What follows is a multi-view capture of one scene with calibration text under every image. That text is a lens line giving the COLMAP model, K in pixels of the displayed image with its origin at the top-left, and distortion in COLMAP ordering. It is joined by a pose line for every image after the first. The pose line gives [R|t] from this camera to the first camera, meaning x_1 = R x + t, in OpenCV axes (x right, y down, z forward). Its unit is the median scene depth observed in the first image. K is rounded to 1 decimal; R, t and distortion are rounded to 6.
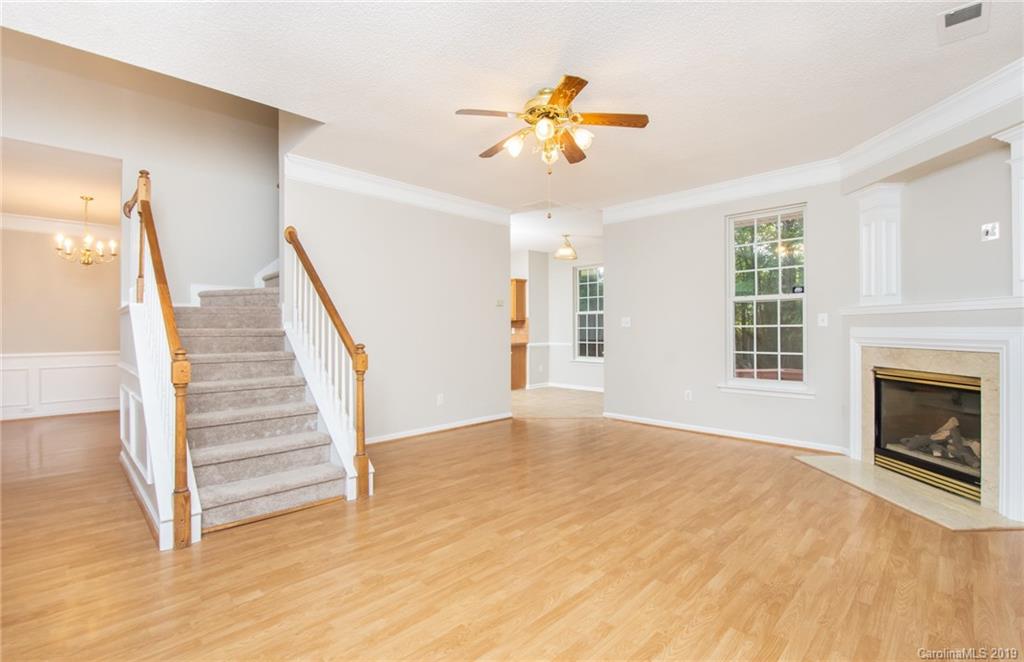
lens RADIAL K [[469.4, 0, 509.7], [0, 469.4, 337.5], [0, 0, 1]] dist [-0.014958, -0.000479]
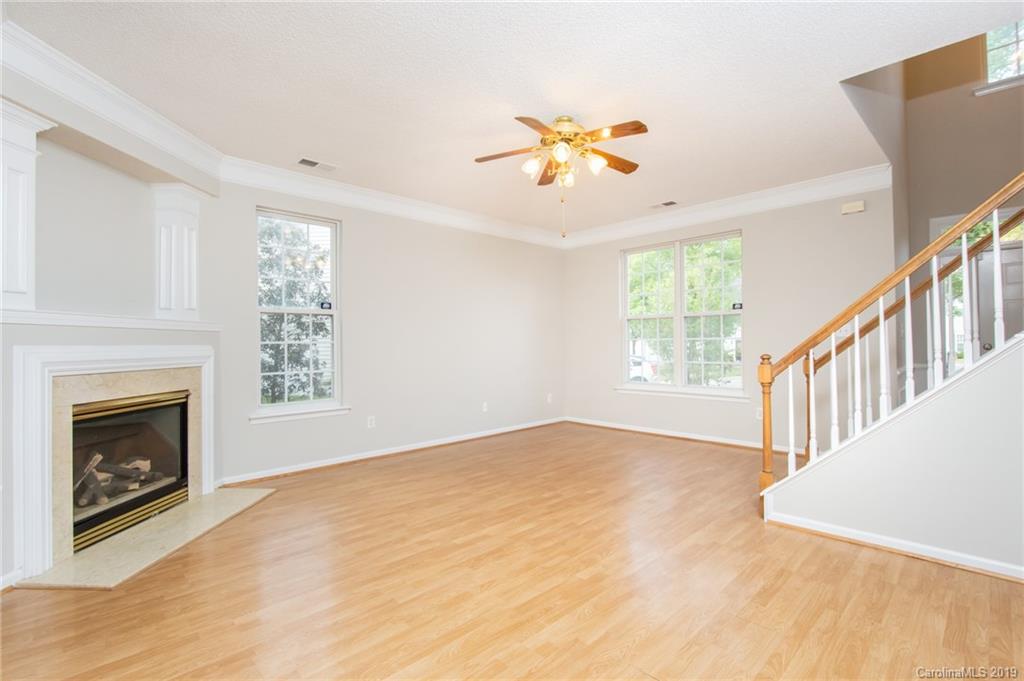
lens RADIAL K [[463.5, 0, 512.0], [0, 463.5, 340.5], [0, 0, 1]] dist [-0.003174, -0.000610]
pose [[-0.999681, 0.016842, 0.018795, 0.182006], [0.017040, 0.999801, 0.010401, -0.030615], [-0.018616, 0.010718, -0.999769, 1.999851]]
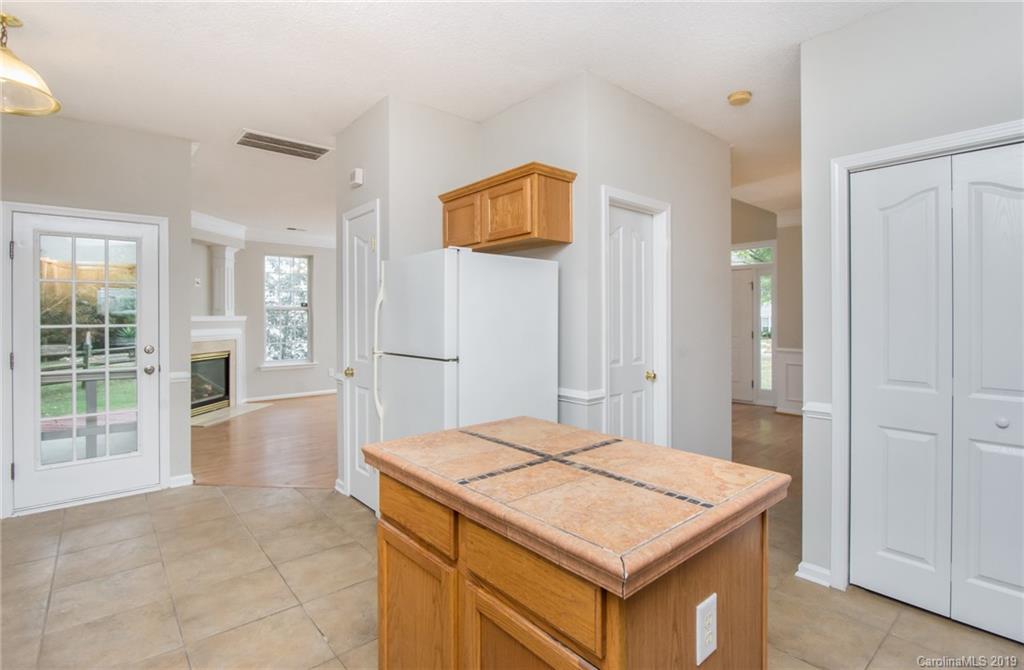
lens RADIAL K [[485.0, 0, 513.0], [0, 485.0, 319.8], [0, 0, 1]] dist [0.000488, -0.000014]
pose [[-0.997572, 0.012778, 0.068467, -0.486466], [0.014467, 0.999602, 0.024231, -0.095116], [-0.068130, 0.025162, -0.997359, 3.049141]]
